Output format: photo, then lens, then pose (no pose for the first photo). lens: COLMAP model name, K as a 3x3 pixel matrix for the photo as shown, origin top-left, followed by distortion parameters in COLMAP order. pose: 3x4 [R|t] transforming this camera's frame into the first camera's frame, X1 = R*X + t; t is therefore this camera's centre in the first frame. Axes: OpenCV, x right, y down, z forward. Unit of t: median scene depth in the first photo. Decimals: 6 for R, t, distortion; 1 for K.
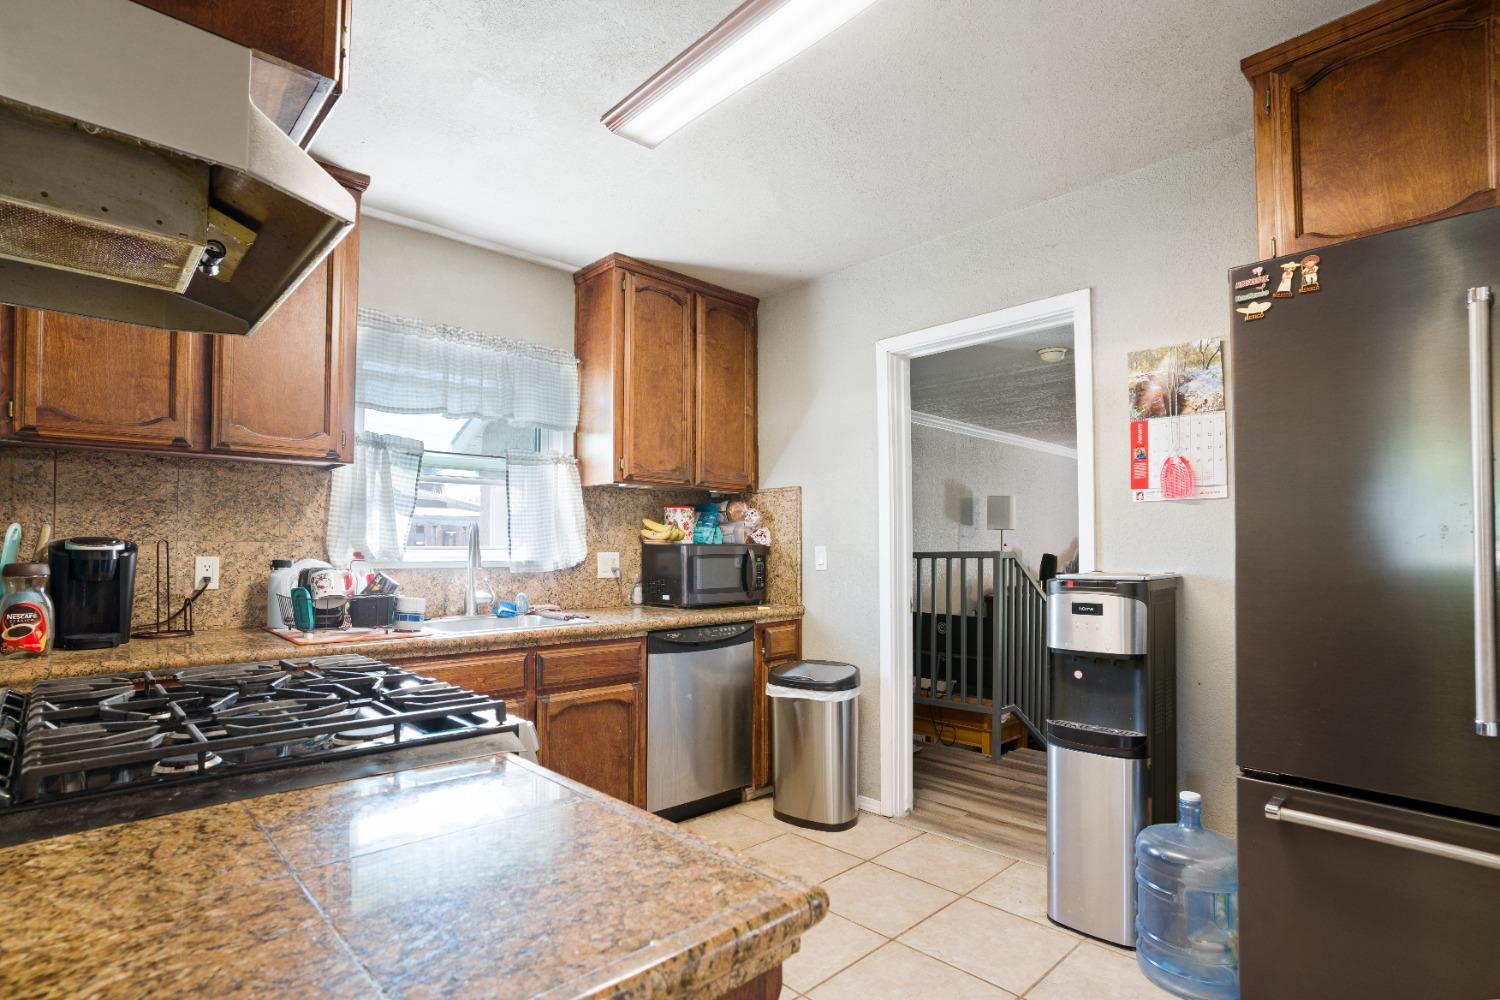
lens RADIAL K [[743.3, 0, 745.2], [0, 743.3, 528.5], [0, 0, 1]] dist [-0.070737, 0.038902]
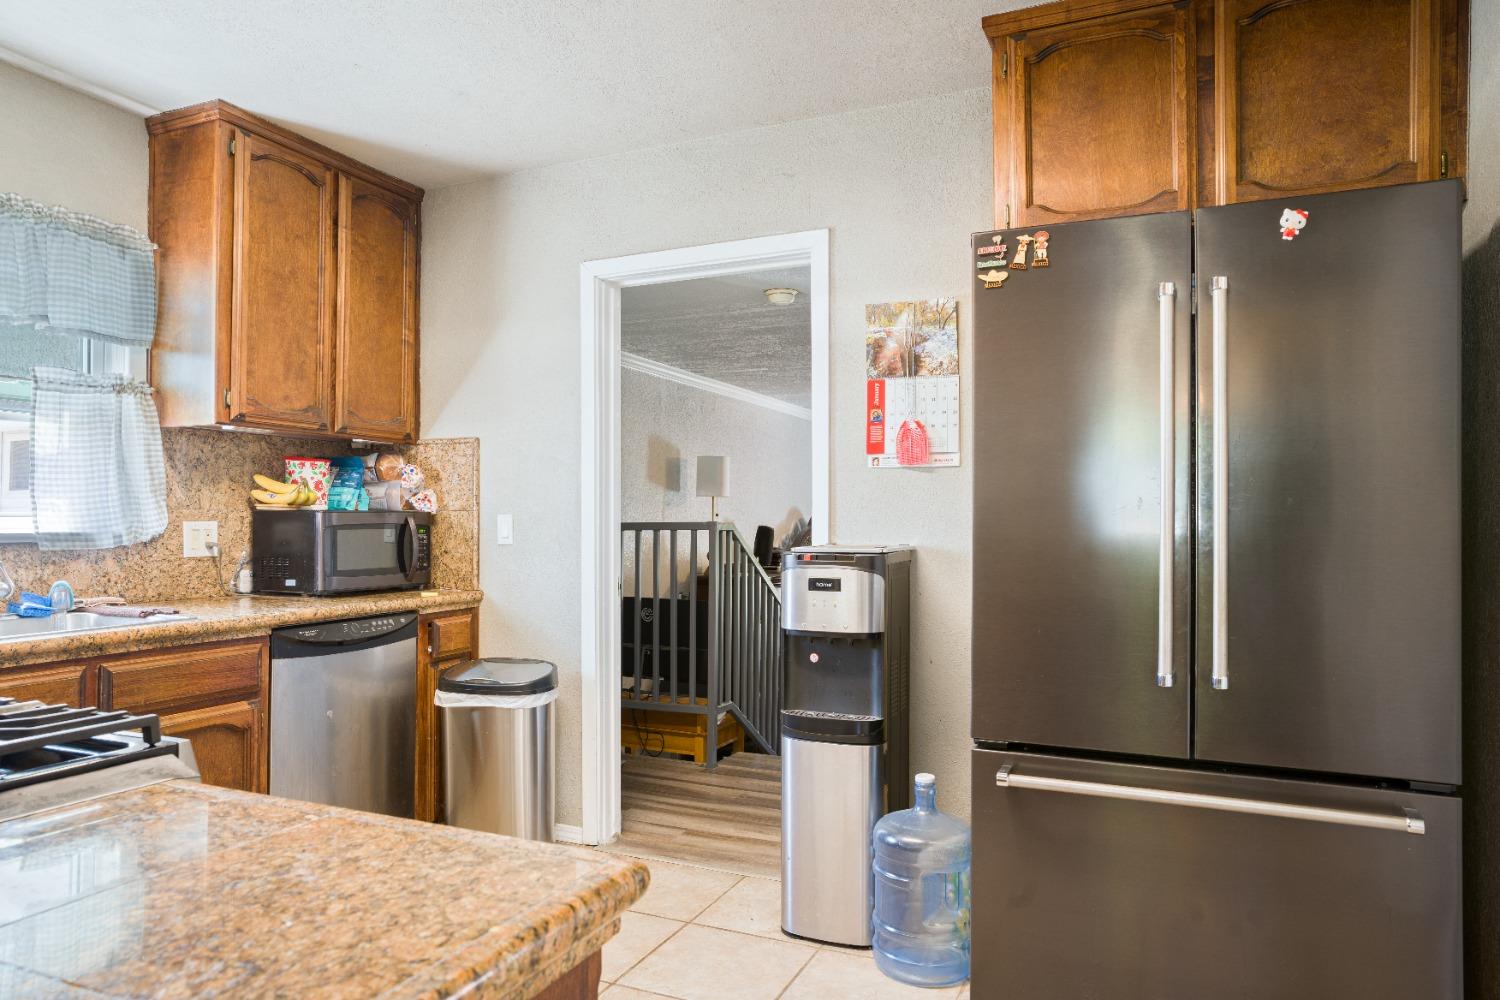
lens RADIAL K [[956.5, 0, 750.0], [0, 956.5, 500.0], [0, 0, 1]] dist [-0.071758, 0.062459]
pose [[0.924916, 0.011653, 0.379993, -0.051725], [-0.014213, 0.999891, 0.003932, 0.001049], [-0.379906, -0.009038, 0.924981, -0.043934]]
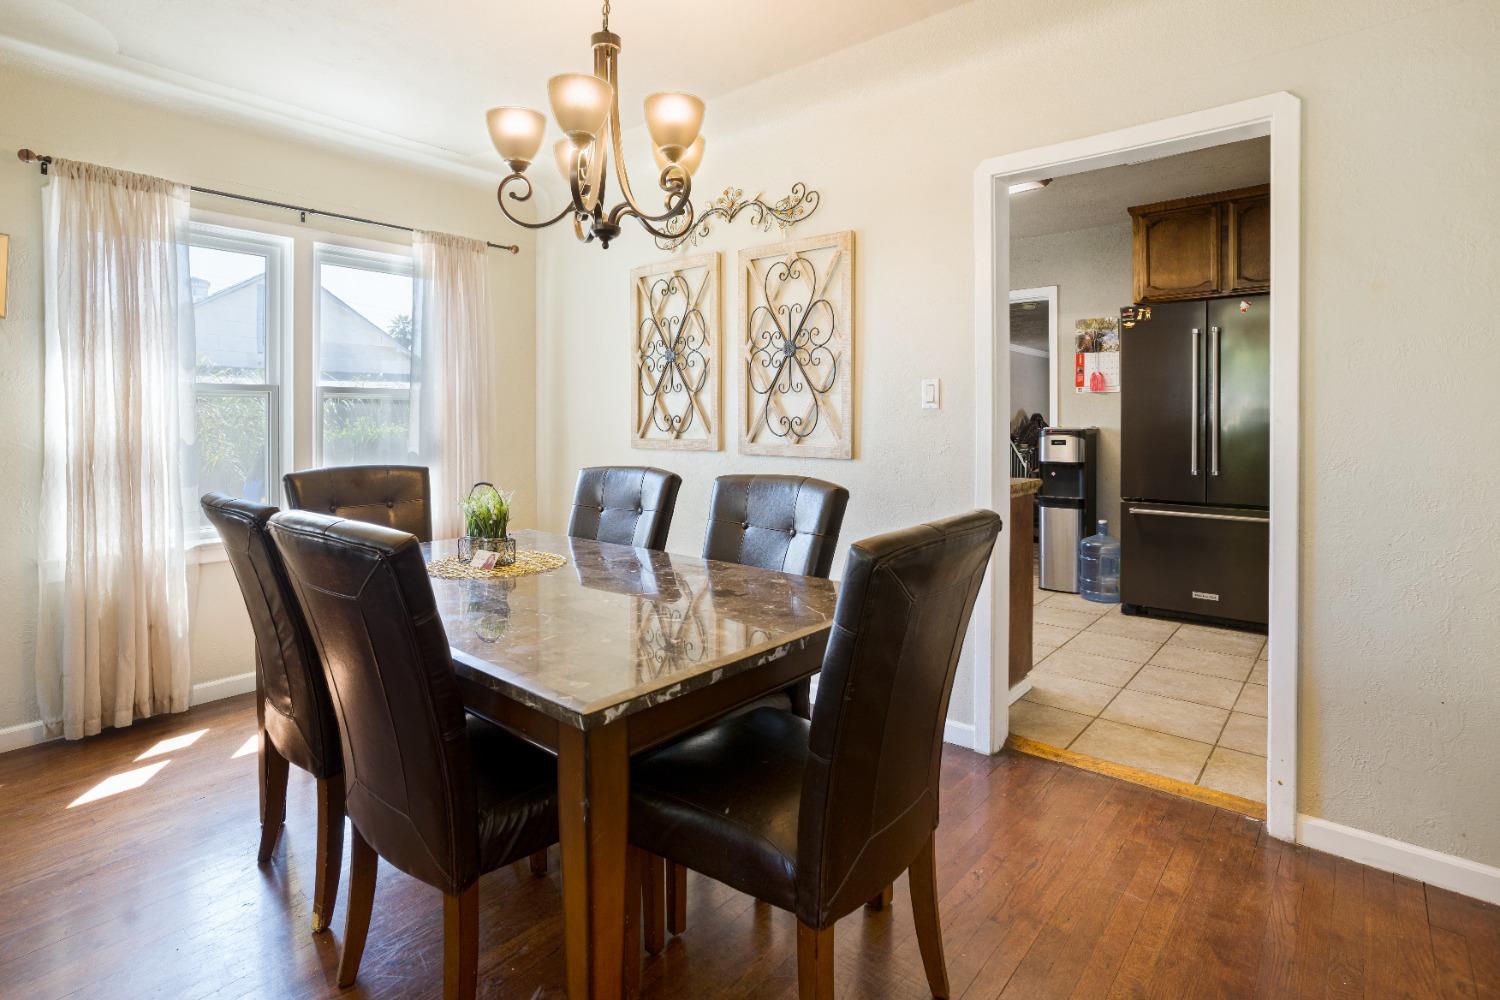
lens RADIAL K [[746.3, 0, 751.9], [0, 746.3, 423.5], [0, 0, 1]] dist [-0.032613, 0.000016]
pose [[0.993306, -0.003553, 0.115458, -0.524088], [-0.000172, 0.999480, 0.032237, -0.014786], [-0.115513, -0.032041, 0.992789, -0.823051]]
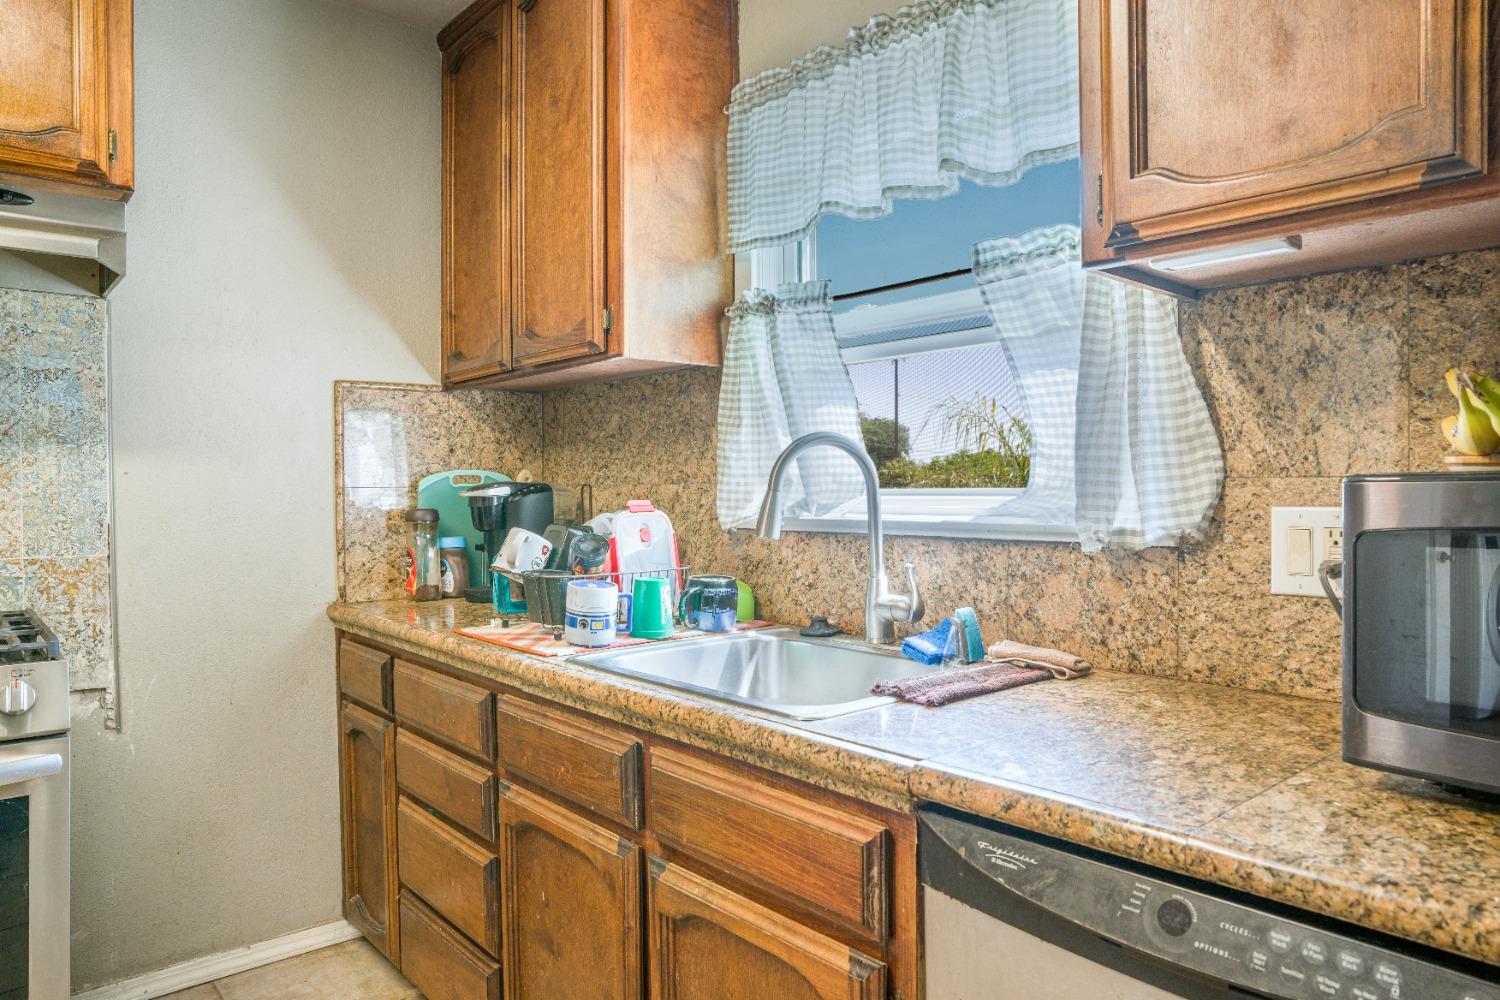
lens RADIAL K [[973.3, 0, 761.0], [0, 973.3, 482.5], [0, 0, 1]] dist [-0.038874, 0.003233]
pose [[-0.040794, -0.005841, -0.999151, 0.248057], [0.032425, 0.999448, -0.007167, 0.024159], [0.998641, -0.032690, -0.040582, 1.038949]]
